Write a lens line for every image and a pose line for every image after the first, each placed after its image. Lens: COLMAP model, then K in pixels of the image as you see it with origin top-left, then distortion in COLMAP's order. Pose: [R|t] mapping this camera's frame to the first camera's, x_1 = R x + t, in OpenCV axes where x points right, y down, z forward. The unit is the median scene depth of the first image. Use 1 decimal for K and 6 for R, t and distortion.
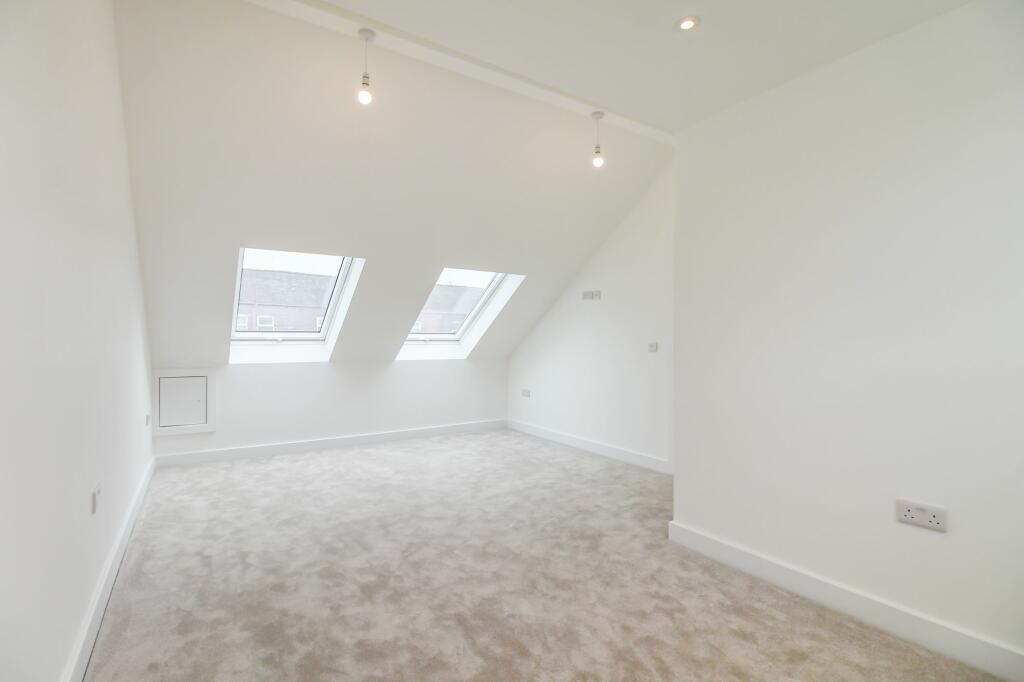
lens RADIAL K [[486.3, 0, 512.6], [0, 486.3, 337.1], [0, 0, 1]] dist [0.000913, -0.013628]
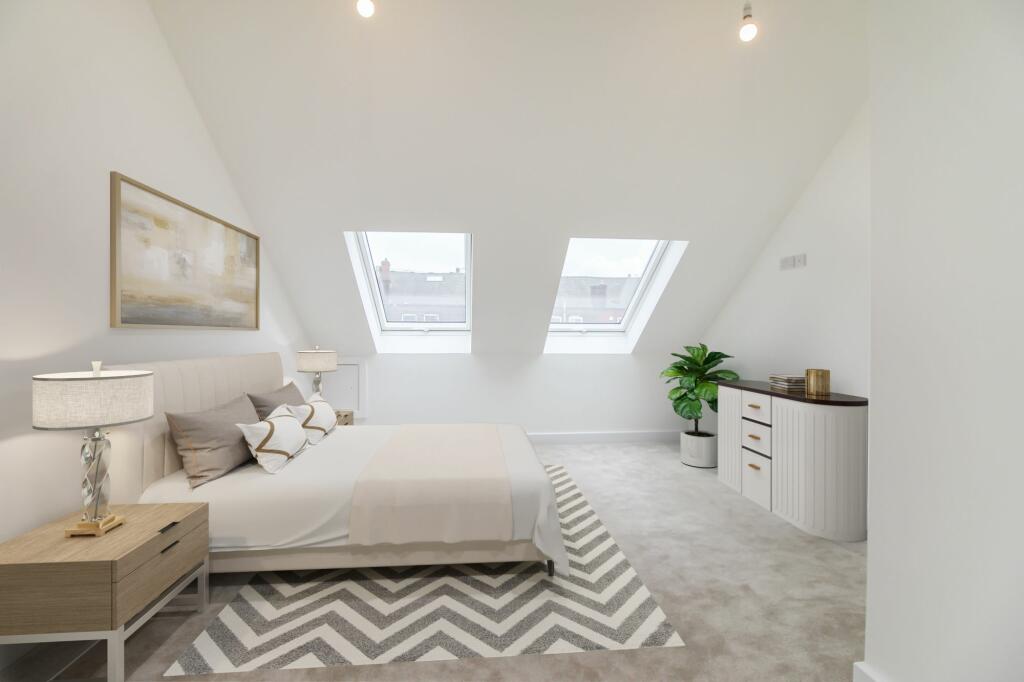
lens RADIAL K [[486.3, 0, 512.6], [0, 486.3, 337.1], [0, 0, 1]] dist [0.000913, -0.013628]
pose [[0.882386, -0.000397, -0.470527, 0.138072], [0.000924, 0.999999, 0.000889, 0.019049], [0.470526, -0.001219, 0.882385, 0.216253]]
